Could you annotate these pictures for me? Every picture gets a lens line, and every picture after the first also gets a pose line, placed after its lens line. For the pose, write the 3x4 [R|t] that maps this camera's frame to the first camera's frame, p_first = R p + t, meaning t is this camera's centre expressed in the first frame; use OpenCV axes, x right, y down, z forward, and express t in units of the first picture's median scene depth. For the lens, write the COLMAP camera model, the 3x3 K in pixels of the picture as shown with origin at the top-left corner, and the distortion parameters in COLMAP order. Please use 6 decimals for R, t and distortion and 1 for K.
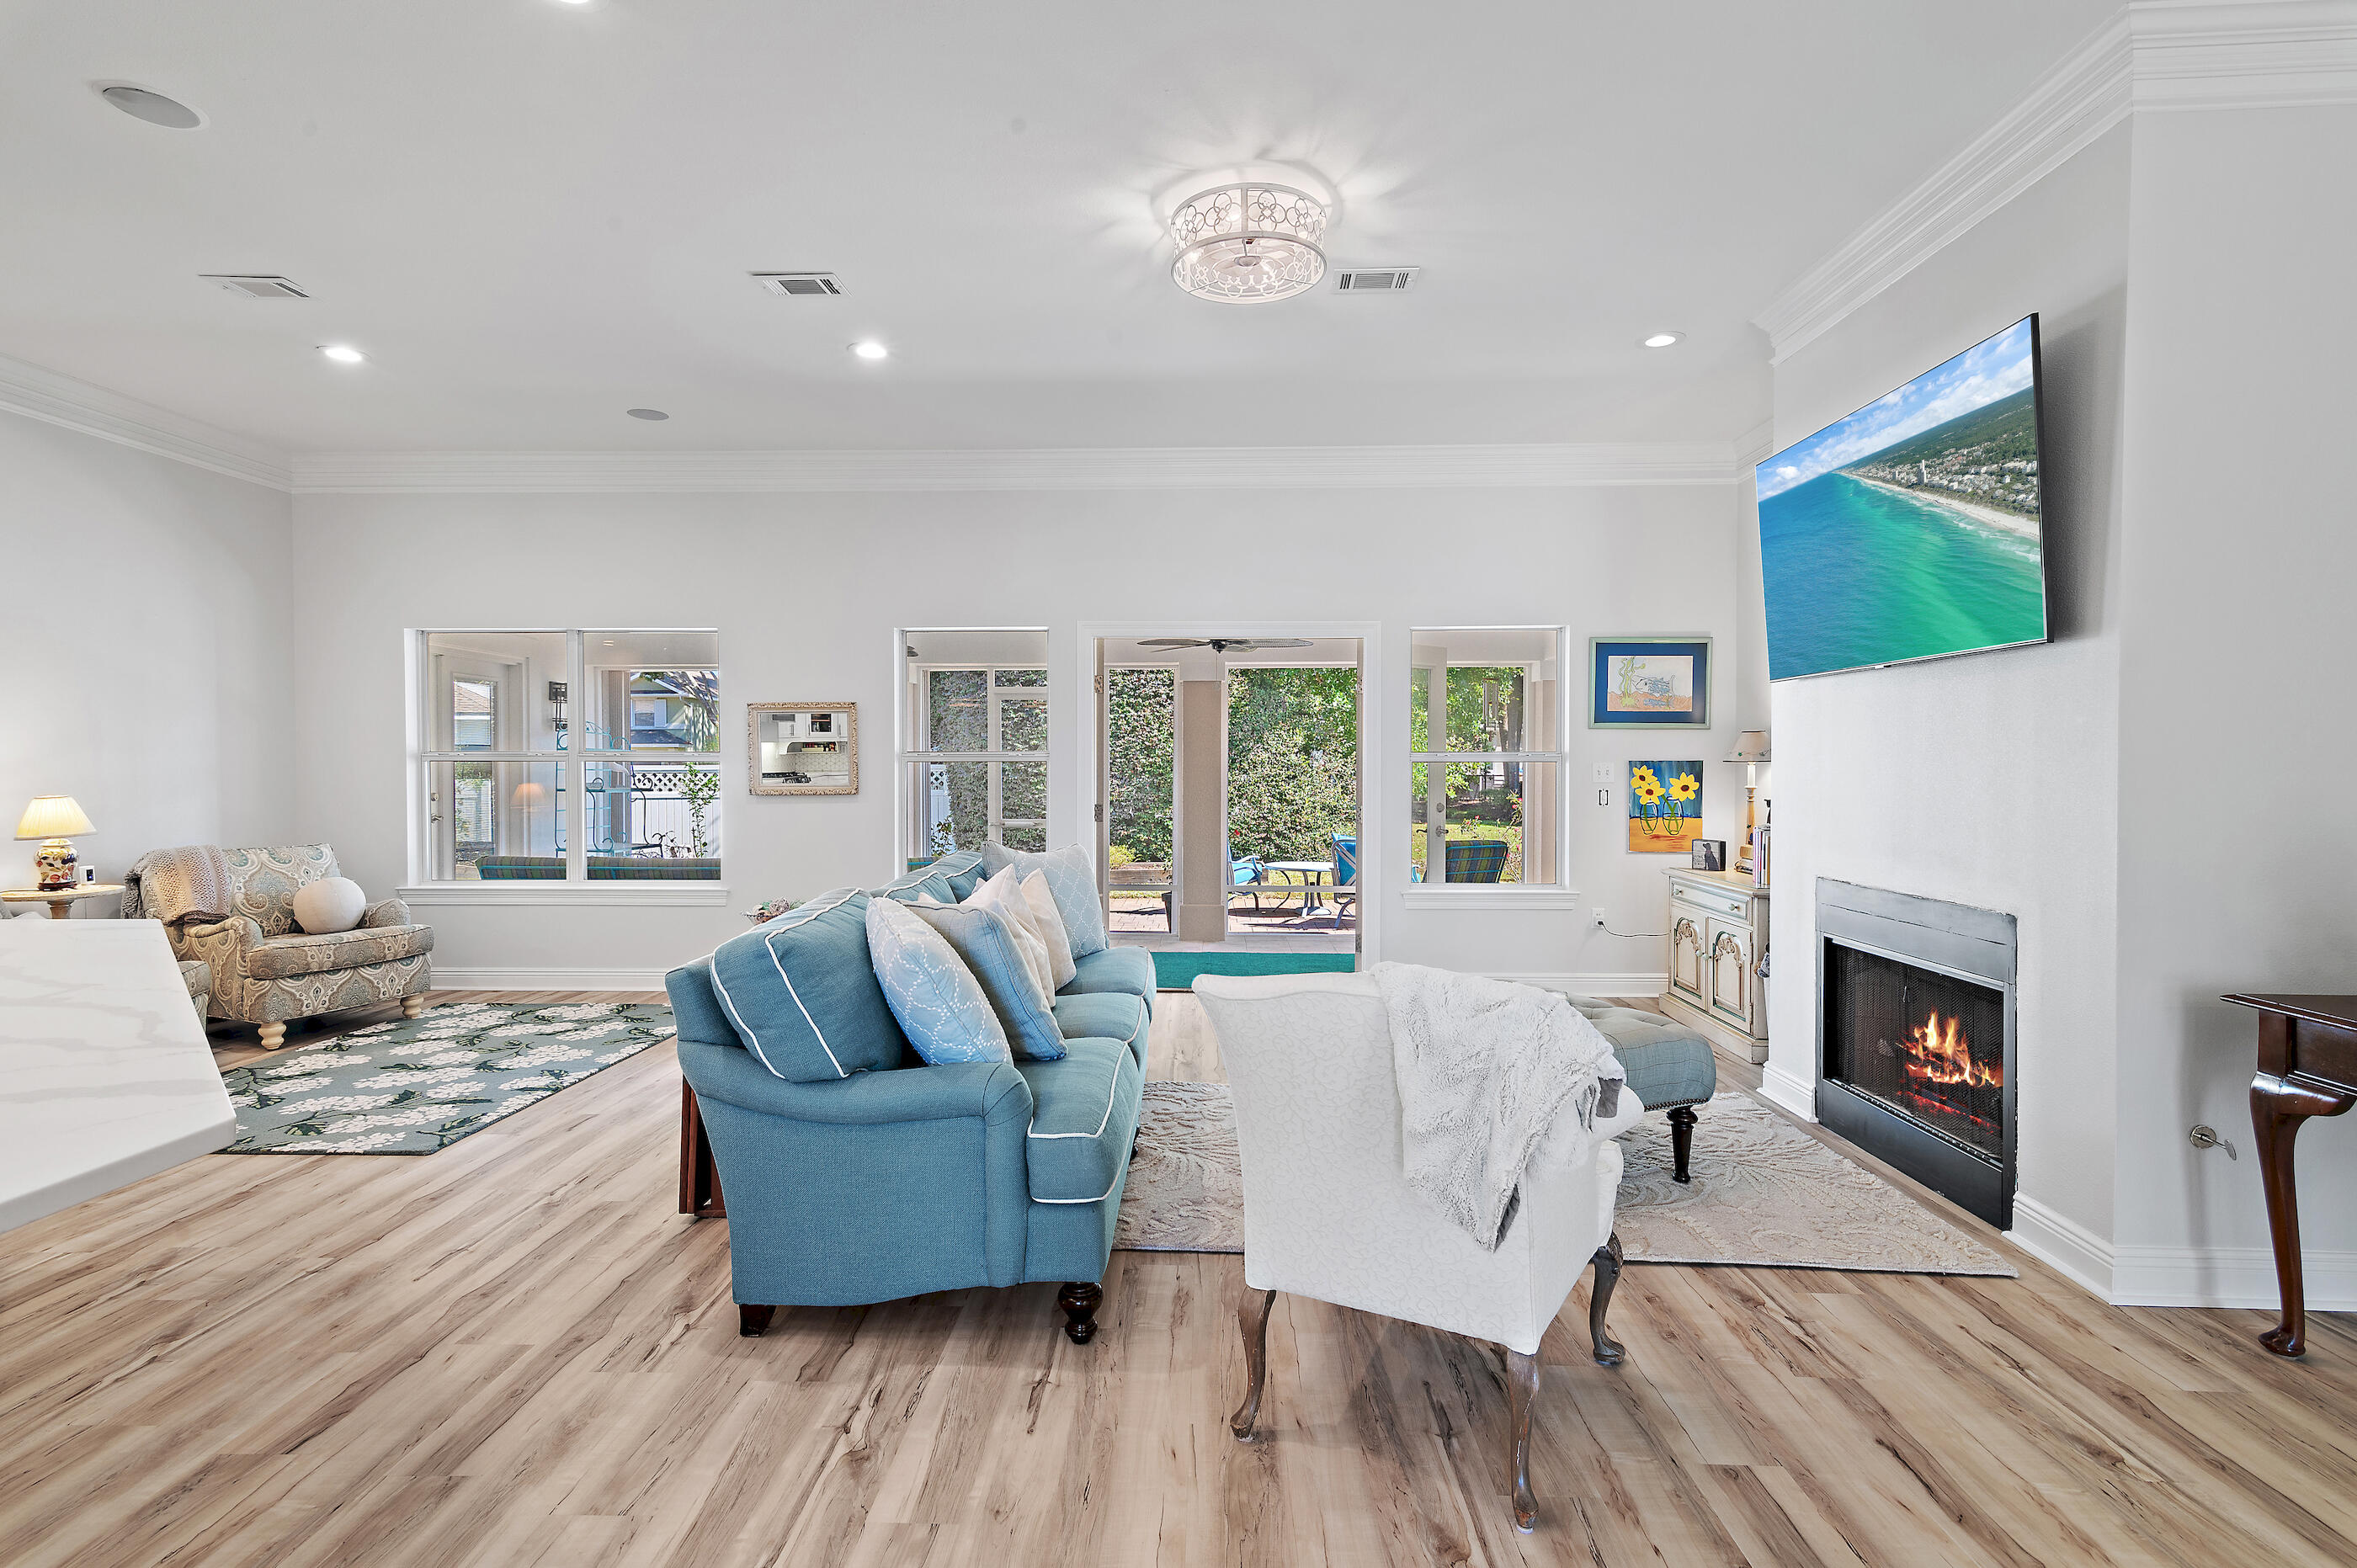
lens RADIAL K [[1149.4, 0, 1180.0], [0, 1149.4, 778.5], [0, 0, 1]] dist [-0.005127, -0.000213]
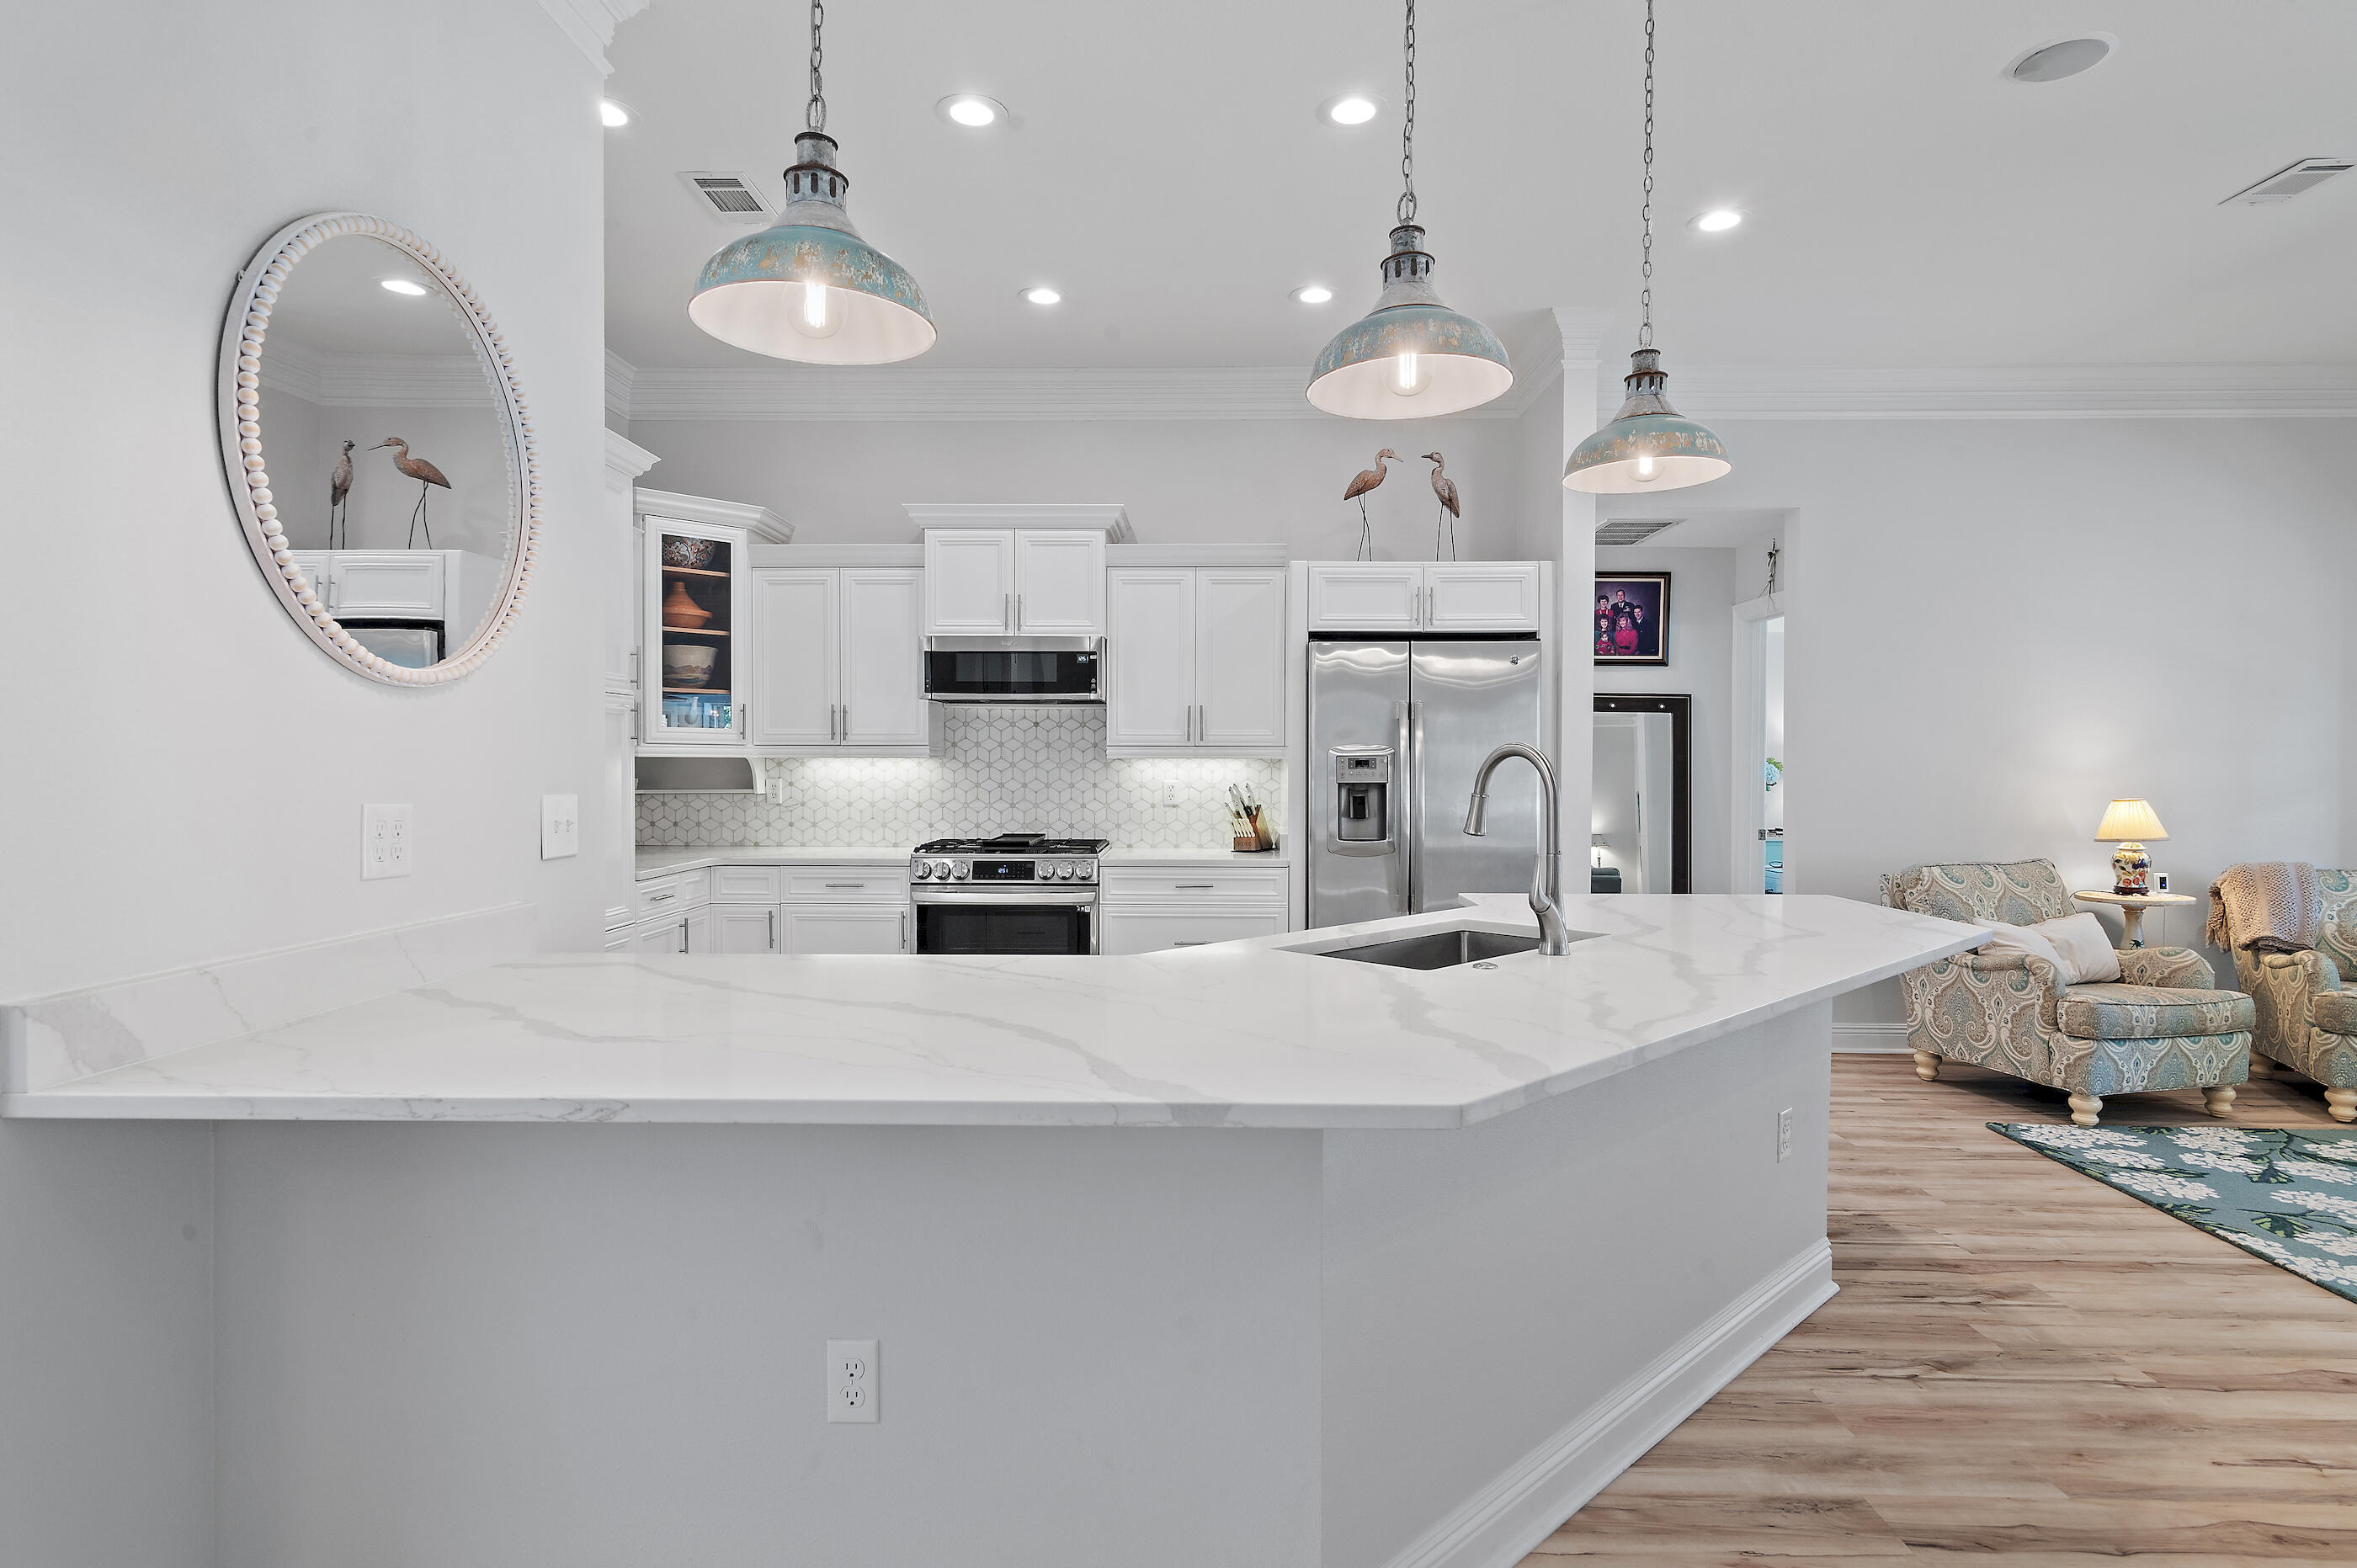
lens RADIAL K [[1213.4, 0, 1180.3], [0, 1213.4, 783.0], [0, 0, 1]] dist [0.001727, 0.000320]
pose [[-0.008835, 0.016090, -0.999832, 0.096905], [-0.016261, 0.999736, 0.016232, -0.002850], [0.999829, 0.016401, -0.008571, 0.274131]]
